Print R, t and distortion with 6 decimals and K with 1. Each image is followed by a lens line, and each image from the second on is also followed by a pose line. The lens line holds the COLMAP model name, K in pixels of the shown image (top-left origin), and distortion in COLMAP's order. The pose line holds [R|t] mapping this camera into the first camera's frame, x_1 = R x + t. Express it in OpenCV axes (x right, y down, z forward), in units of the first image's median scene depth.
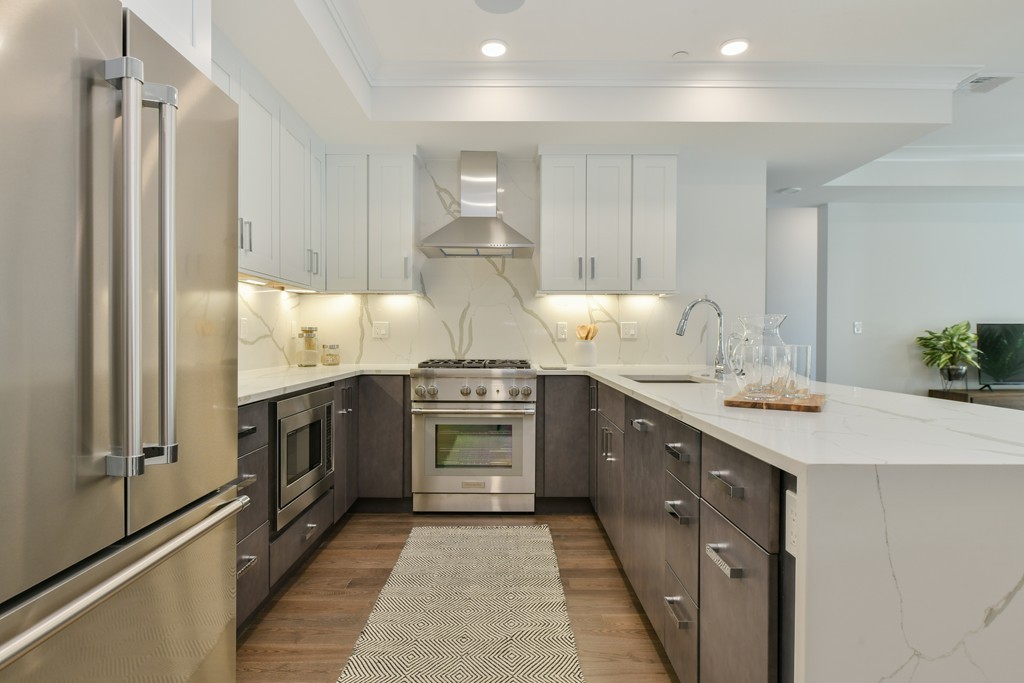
lens RADIAL K [[528.8, 0, 509.6], [0, 528.8, 345.3], [0, 0, 1]] dist [-0.005139, 0.001321]
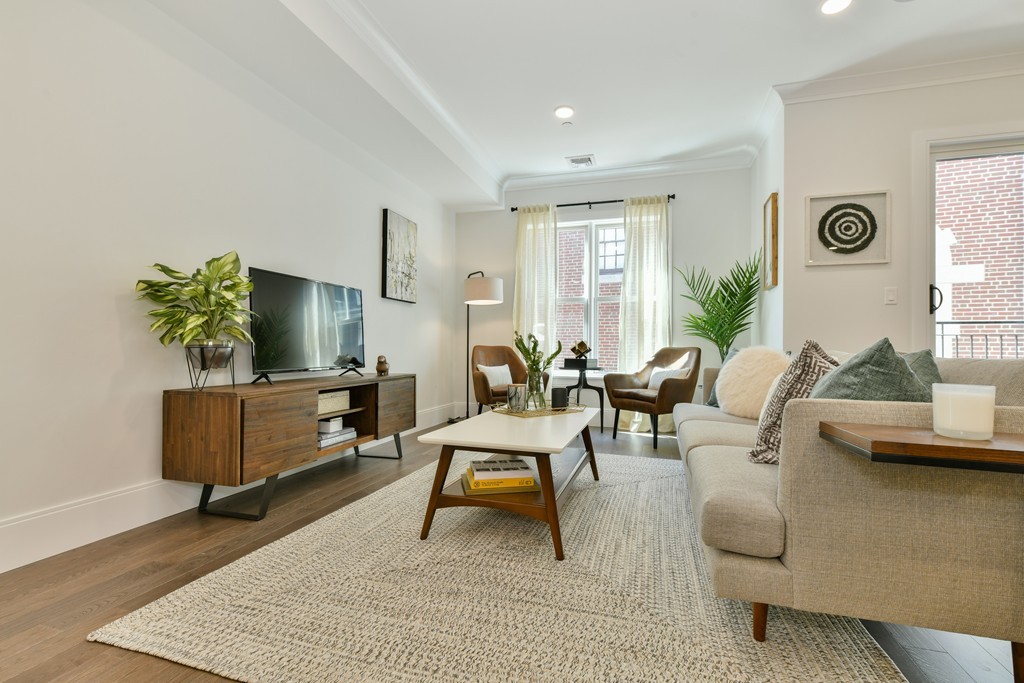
lens RADIAL K [[459.5, 0, 516.1], [0, 459.5, 342.7], [0, 0, 1]] dist [0.002964, -0.002113]
pose [[0.282729, 0.014587, 0.959089, 0.688823], [0.005115, 0.999847, -0.016715, 0.069862], [-0.959186, 0.009631, 0.282611, 0.815530]]
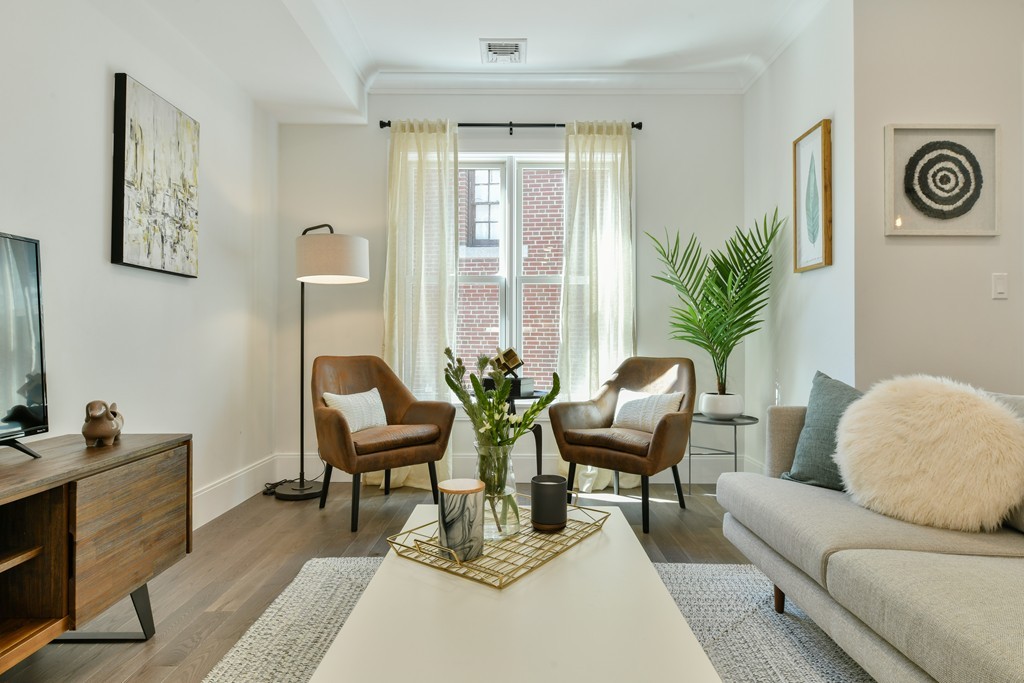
lens RADIAL K [[547.4, 0, 514.3], [0, 547.4, 333.9], [0, 0, 1]] dist [-0.003862, 0.002962]
pose [[-0.004722, 0.010254, 0.999936, 1.050870], [0.010124, 0.999897, -0.010206, 0.029928], [-0.999938, 0.010075, -0.004825, 0.994596]]
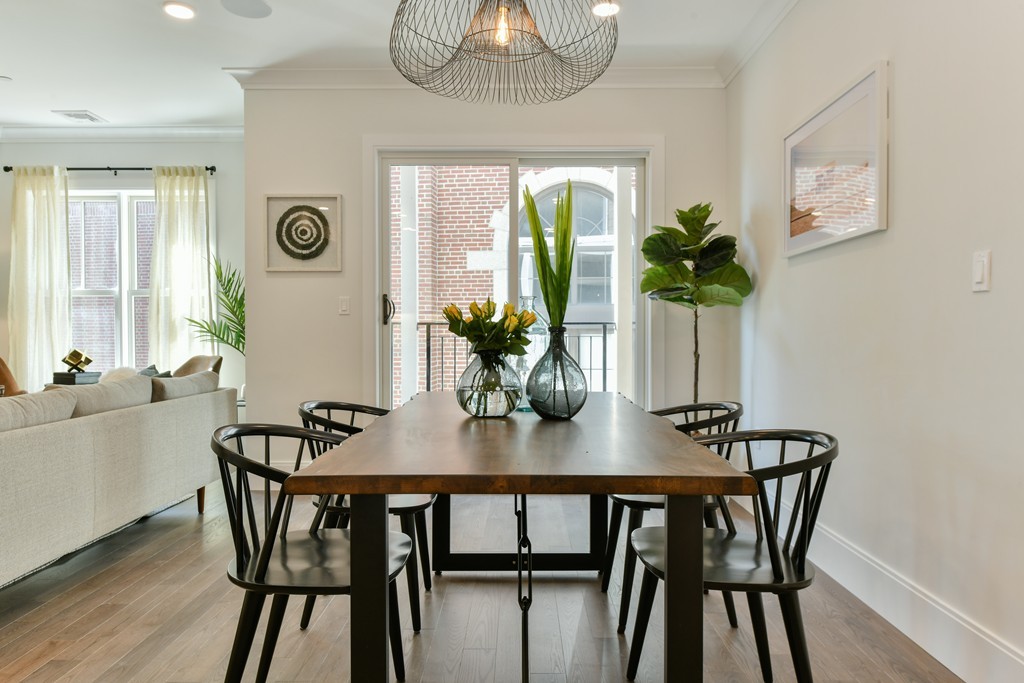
lens RADIAL K [[678.3, 0, 514.1], [0, 678.3, 342.0], [0, 0, 1]] dist [-0.001009, 0.000112]
pose [[-0.000190, -0.015856, 0.999874, 0.493525], [0.015917, 0.999748, 0.015858, 0.019652], [-0.999873, 0.015918, 0.000062, 0.058529]]
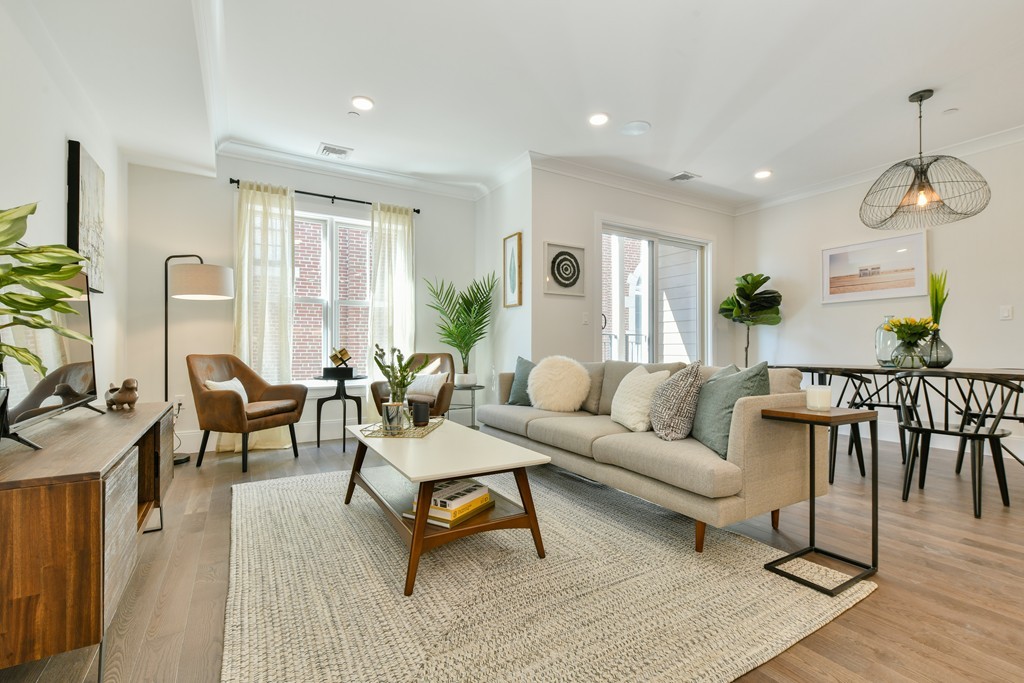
lens RADIAL K [[459.5, 0, 515.8], [0, 459.5, 342.1], [0, 0, 1]] dist [0.002964, -0.002113]
pose [[-0.523682, 0.007197, 0.851883, 0.725097], [0.010310, 0.999945, -0.002110, 0.036685], [-0.851851, 0.007678, -0.523728, 1.234363]]
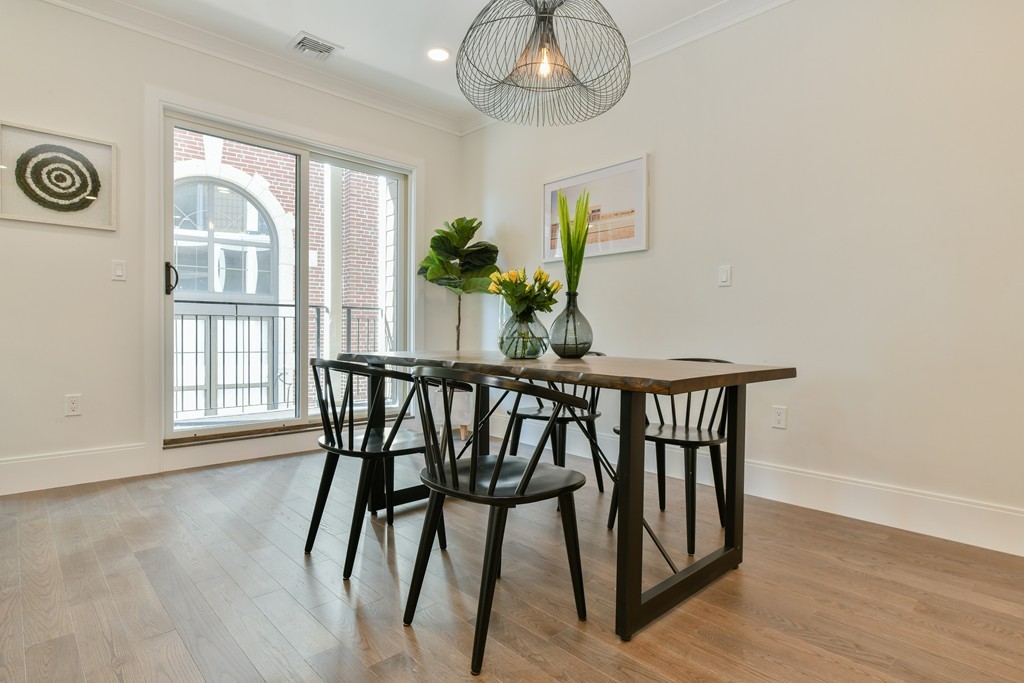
lens RADIAL K [[547.4, 0, 516.3], [0, 547.4, 333.4], [0, 0, 1]] dist [-0.003862, 0.002962]
pose [[-0.698256, -0.012797, 0.715734, 0.649162], [-0.001521, 0.999864, 0.016393, 0.055465], [-0.715846, 0.010358, -0.698181, 0.529303]]
